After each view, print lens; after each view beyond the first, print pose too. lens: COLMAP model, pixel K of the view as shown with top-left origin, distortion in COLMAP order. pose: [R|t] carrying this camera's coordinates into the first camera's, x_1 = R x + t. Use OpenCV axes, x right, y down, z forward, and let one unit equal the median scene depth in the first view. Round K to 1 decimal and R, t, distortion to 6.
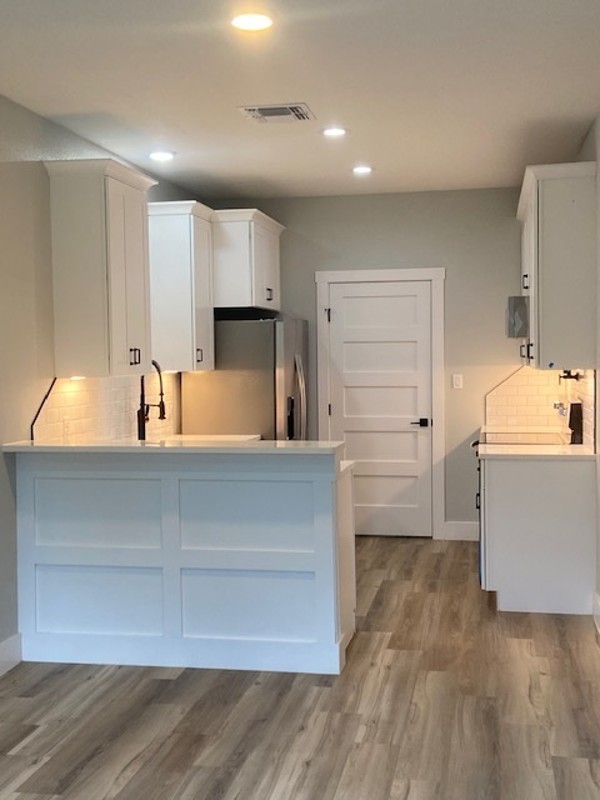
lens RADIAL K [[963.3, 0, 301.5], [0, 963.3, 398.4], [0, 0, 1]] dist [0.004075, 0.000000]
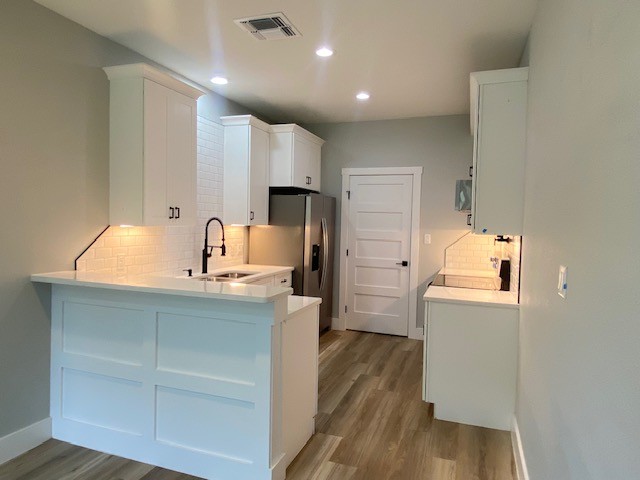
lens RADIAL K [[416.8, 0, 318.2], [0, 416.8, 237.4], [0, 0, 1]] dist [-0.006010, -0.013400]
pose [[0.987040, 0.042742, -0.154679, 0.100249], [-0.043645, 0.999044, -0.002449, -0.012118], [0.154427, 0.009168, 0.987962, 0.334576]]
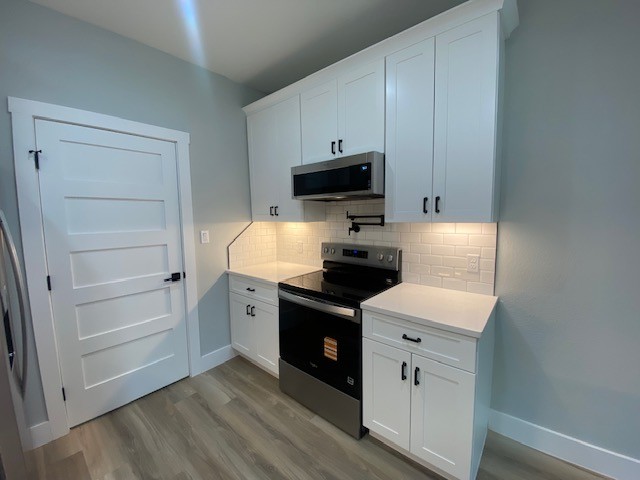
lens RADIAL K [[260.9, 0, 321.9], [0, 260.9, 237.3], [0, 0, 1]] dist [0.004444, -0.011843]
pose [[0.482112, -0.073423, 0.873028, -0.049165], [0.043797, 0.997256, 0.059685, -0.032462], [-0.875014, 0.009461, 0.484005, 0.798451]]
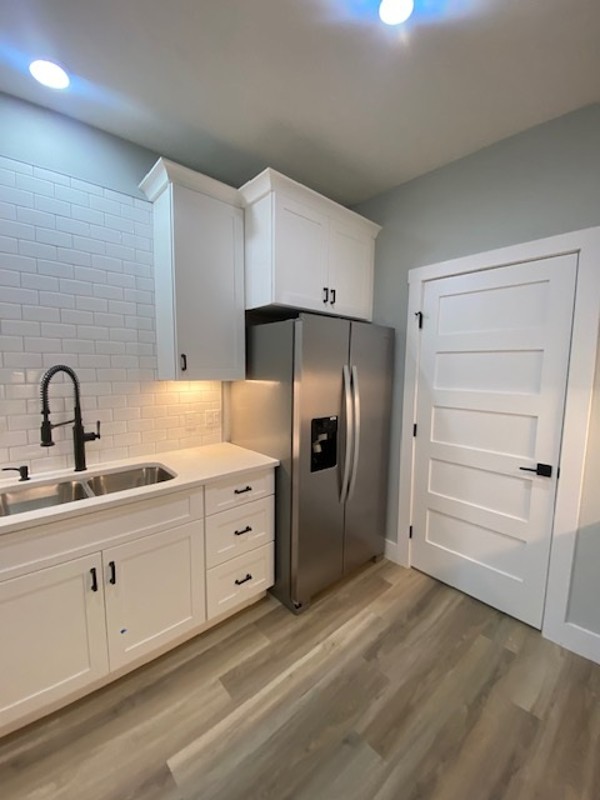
lens RADIAL K [[326.1, 0, 301.6], [0, 326.1, 401.4], [0, 0, 1]] dist [0.004444, -0.011843]
pose [[0.800959, 0.083522, -0.592865, 0.135665], [-0.049509, 0.996070, 0.073438, -0.035367], [0.596669, -0.029469, 0.801947, 0.794855]]
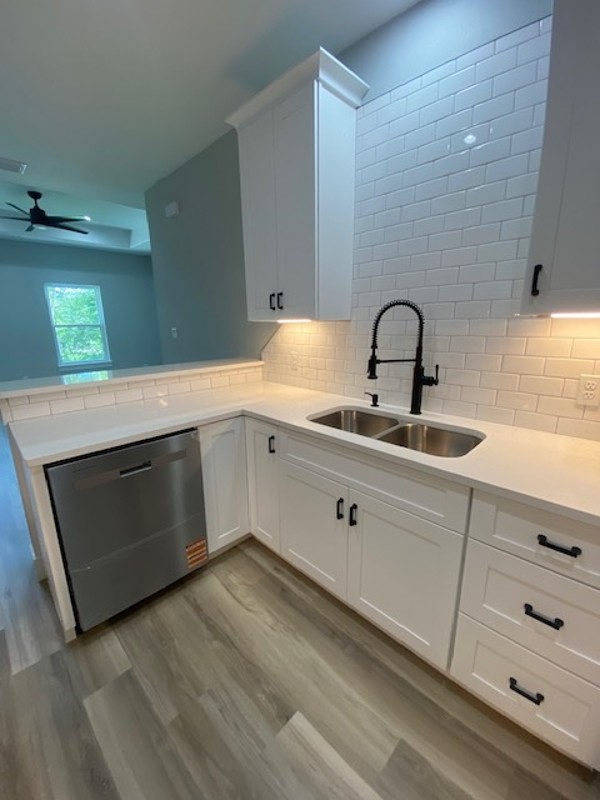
lens RADIAL K [[326.1, 0, 302.6], [0, 326.1, 399.3], [0, 0, 1]] dist [0.004444, -0.011843]
pose [[-0.550212, 0.216259, -0.806535, 0.091958], [-0.013686, 0.963416, 0.267660, -0.028929], [0.834913, 0.158308, -0.527123, 0.949557]]
